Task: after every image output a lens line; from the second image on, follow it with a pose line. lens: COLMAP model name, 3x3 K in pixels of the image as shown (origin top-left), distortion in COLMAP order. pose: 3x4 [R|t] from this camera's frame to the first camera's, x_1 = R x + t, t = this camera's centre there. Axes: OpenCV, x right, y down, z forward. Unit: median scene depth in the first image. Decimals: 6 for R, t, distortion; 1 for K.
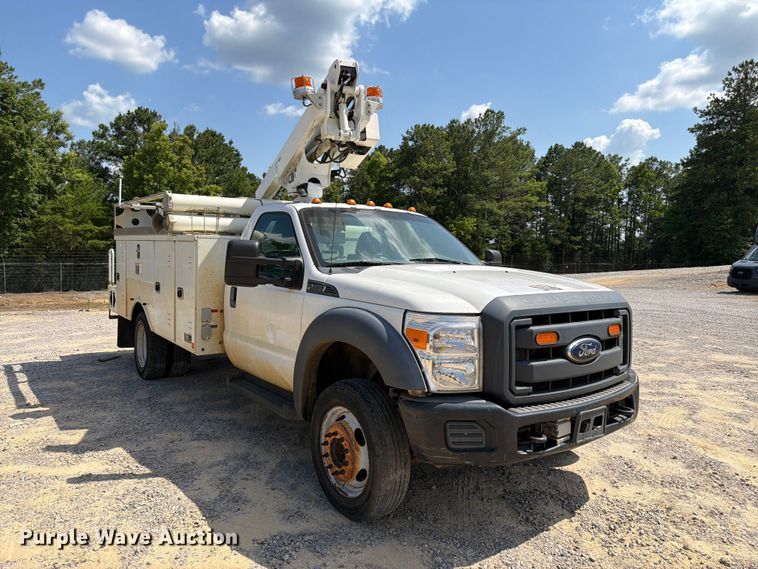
lens RADIAL K [[539.3, 0, 382.6], [0, 539.3, 279.4], [0, 0, 1]] dist [0.049304, -0.054754]
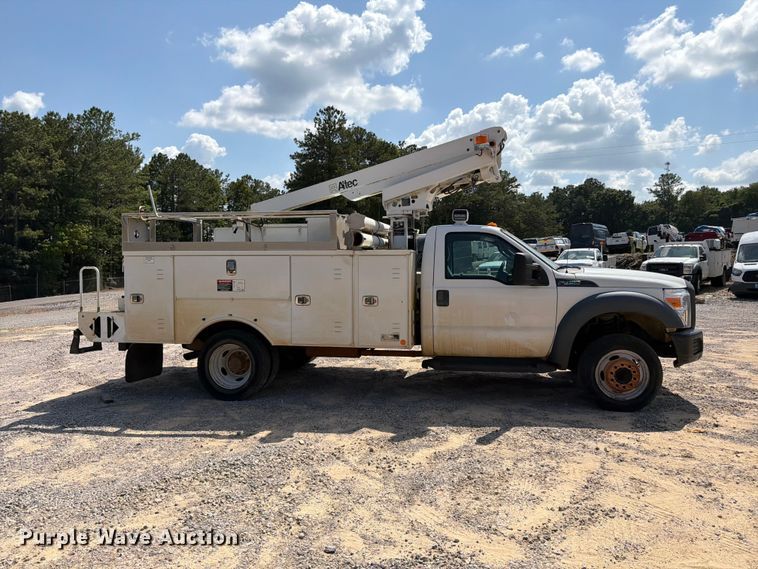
lens RADIAL K [[539.3, 0, 382.6], [0, 539.3, 279.4], [0, 0, 1]] dist [0.049304, -0.054754]
pose [[0.732159, -0.045286, 0.679627, -0.106880], [0.057450, 0.998338, 0.004631, -0.002191], [-0.678707, 0.035654, 0.733543, 0.014574]]
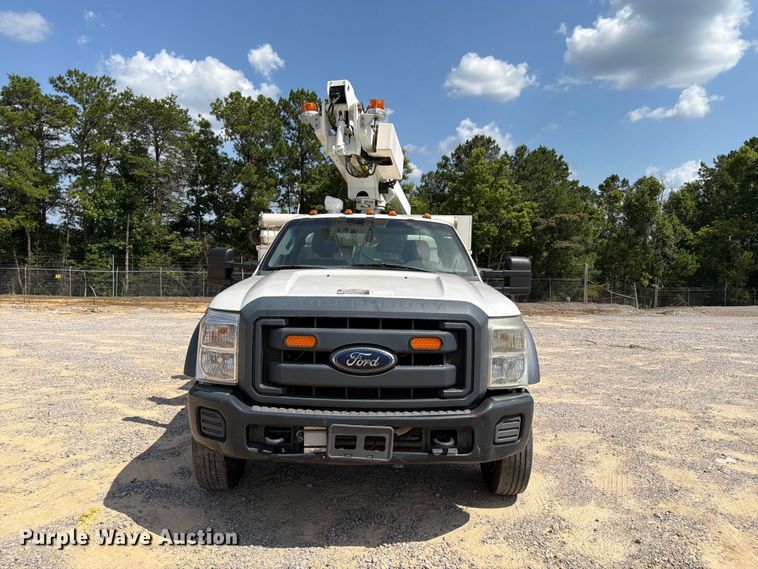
lens RADIAL K [[538.1, 0, 379.0], [0, 538.1, 284.5], [0, 0, 1]] dist [0.088824, -0.133995]
pose [[0.802918, 0.024821, -0.595572, 0.054013], [-0.037644, 0.999250, -0.009105, 0.000538], [0.594899, 0.029731, 0.803250, 0.016302]]
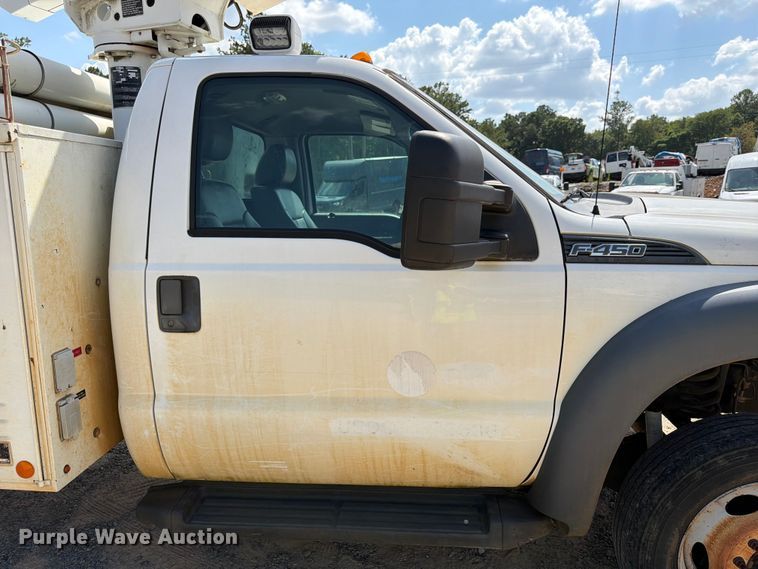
lens RADIAL K [[538.1, 0, 379.0], [0, 538.1, 284.5], [0, 0, 1]] dist [0.088824, -0.133995]
pose [[0.672540, -0.146385, 0.725439, -0.039267], [0.060224, 0.987817, 0.143498, -0.002181], [-0.737606, -0.052819, 0.673162, 0.056370]]
